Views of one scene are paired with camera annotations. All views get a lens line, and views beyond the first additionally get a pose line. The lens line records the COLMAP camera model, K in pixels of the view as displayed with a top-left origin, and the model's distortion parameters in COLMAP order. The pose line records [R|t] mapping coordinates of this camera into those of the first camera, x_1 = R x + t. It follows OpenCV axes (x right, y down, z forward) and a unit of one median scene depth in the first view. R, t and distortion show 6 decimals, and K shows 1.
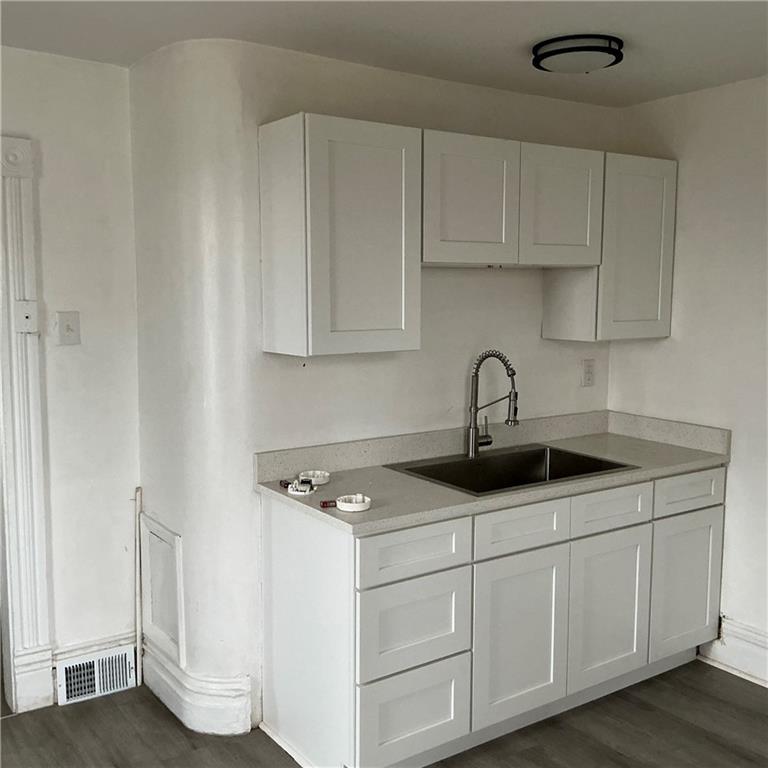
lens RADIAL K [[856.3, 0, 384.0], [0, 856.3, 384.0], [0, 0, 1]] dist [0.130958, -0.206862]
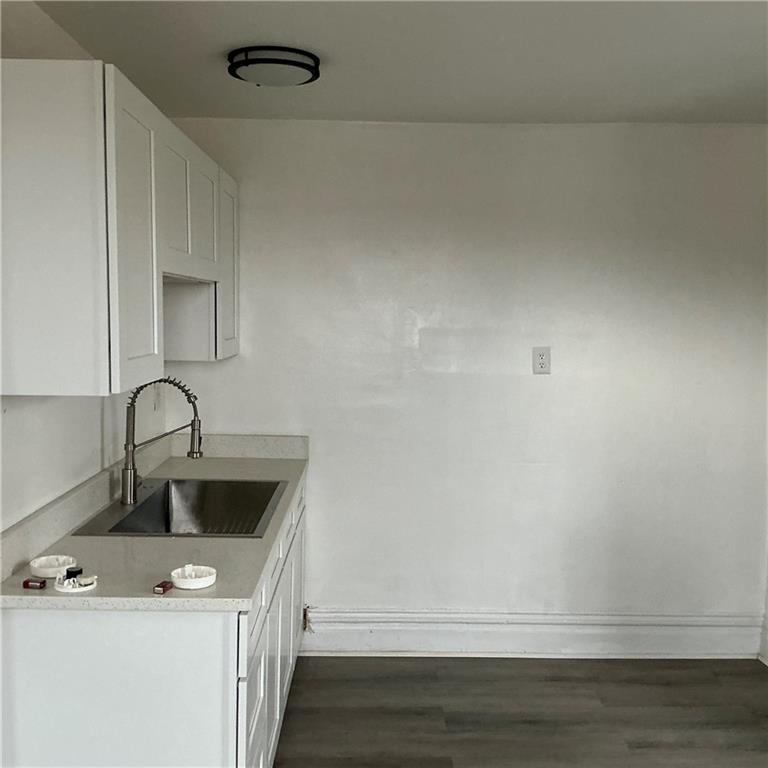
lens RADIAL K [[856.3, 0, 384.0], [0, 856.3, 384.0], [0, 0, 1]] dist [0.130958, -0.206862]
pose [[0.567067, -0.070717, 0.820630, -0.467963], [0.088961, 0.995738, 0.024333, -0.032042], [-0.818853, 0.059206, 0.570941, 0.324833]]
